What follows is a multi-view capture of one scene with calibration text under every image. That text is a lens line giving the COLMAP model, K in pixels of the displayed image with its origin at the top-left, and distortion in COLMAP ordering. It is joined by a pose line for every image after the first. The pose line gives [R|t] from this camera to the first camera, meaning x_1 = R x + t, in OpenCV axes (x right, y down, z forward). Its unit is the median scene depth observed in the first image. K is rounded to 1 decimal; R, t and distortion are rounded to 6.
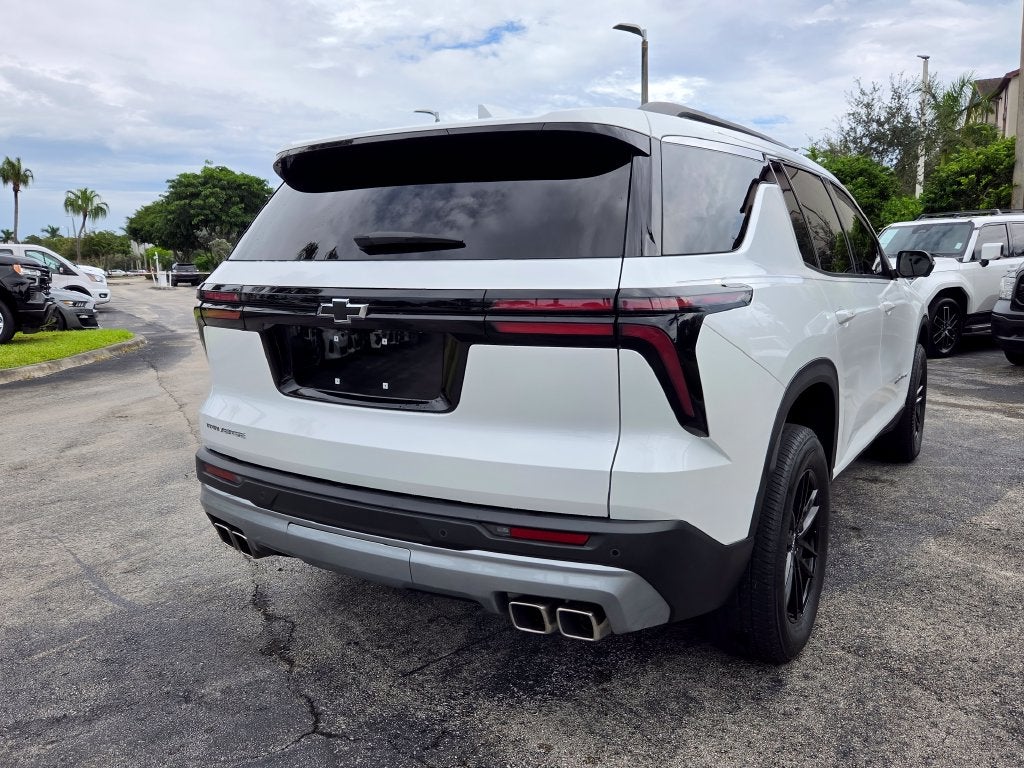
lens RADIAL K [[800.5, 0, 522.0], [0, 800.5, 389.0], [0, 0, 1]] dist [0.070224, -0.066551]
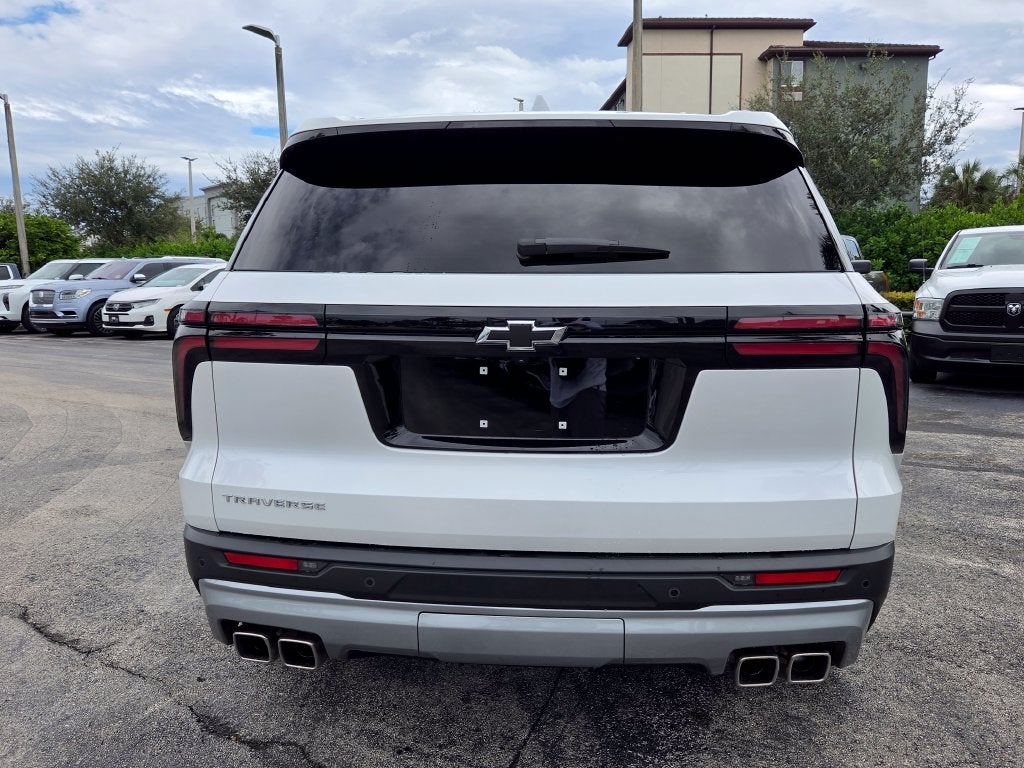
lens RADIAL K [[803.0, 0, 518.1], [0, 803.0, 399.8], [0, 0, 1]] dist [0.071866, -0.071335]
pose [[0.888982, -0.058296, 0.454216, -0.532570], [0.062256, 0.998041, 0.006246, -0.034721], [-0.453690, 0.022725, 0.890870, 0.261774]]
